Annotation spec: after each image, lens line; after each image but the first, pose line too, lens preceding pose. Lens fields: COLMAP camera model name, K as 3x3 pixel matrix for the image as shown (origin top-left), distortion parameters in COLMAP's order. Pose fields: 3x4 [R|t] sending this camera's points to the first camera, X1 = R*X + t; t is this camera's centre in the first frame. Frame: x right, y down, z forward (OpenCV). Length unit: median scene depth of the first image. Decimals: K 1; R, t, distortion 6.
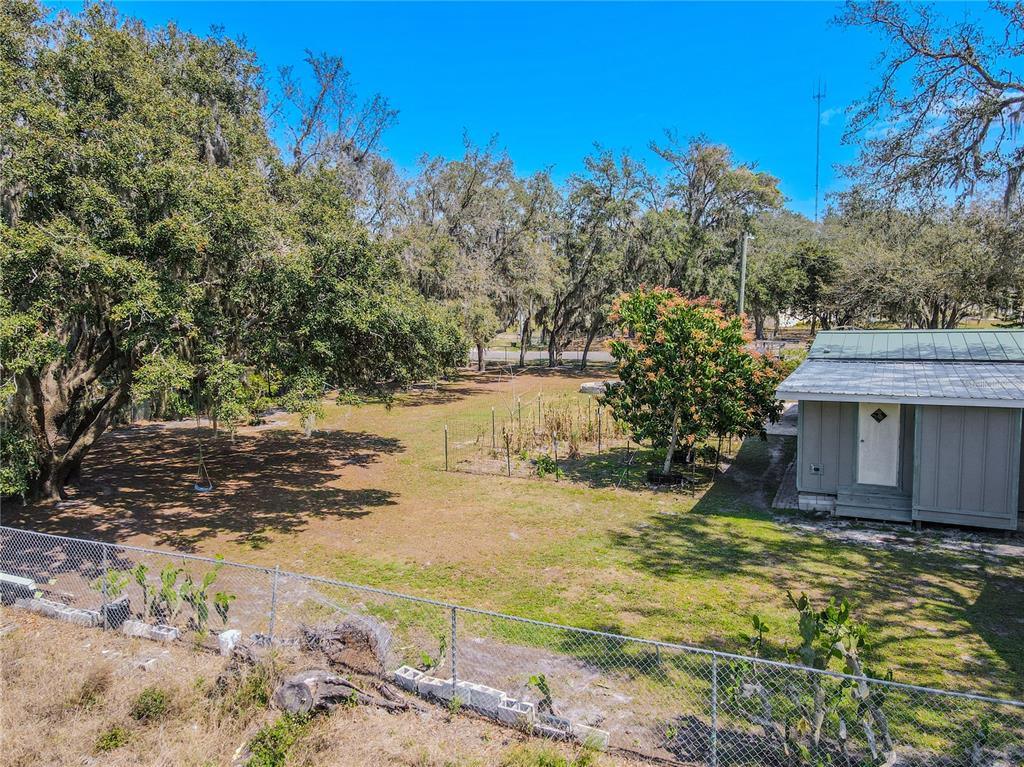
lens RADIAL K [[759.7, 0, 512.9], [0, 759.7, 380.9], [0, 0, 1]] dist [0.042315, -0.020915]
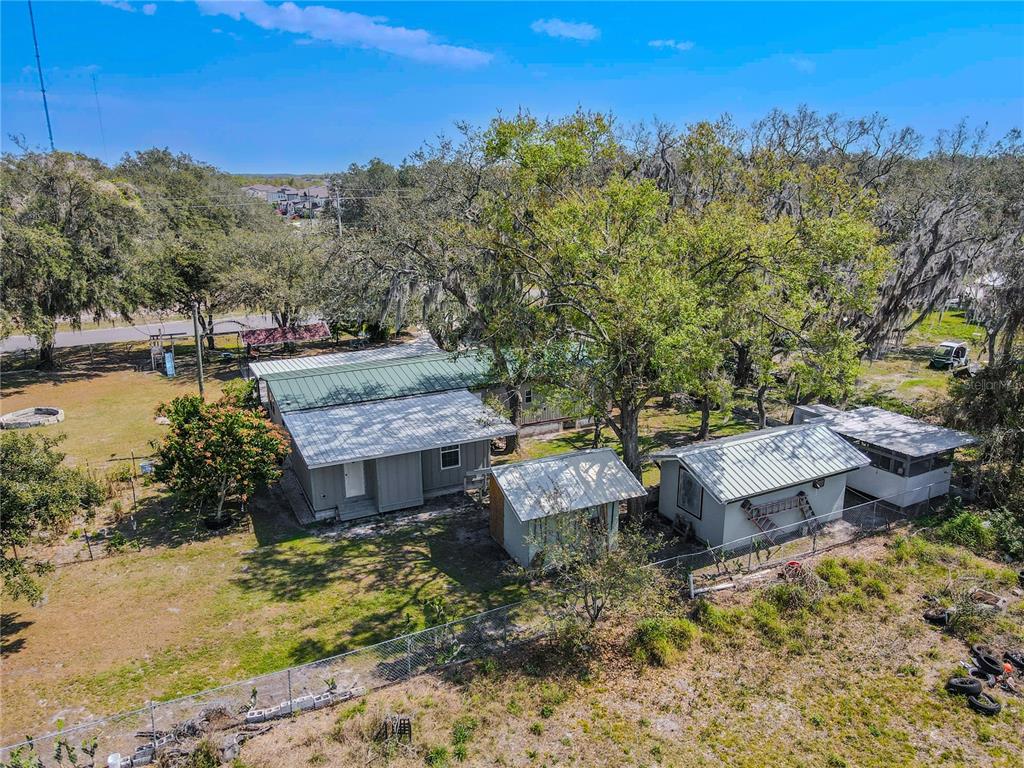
lens RADIAL K [[759.7, 0, 513.7], [0, 759.7, 384.8], [0, 0, 1]] dist [0.042315, -0.020915]
pose [[0.616283, -0.195292, 0.762926, -0.737019], [0.073268, 0.978781, 0.191361, -0.526911], [-0.784109, -0.062034, 0.617515, -0.456958]]
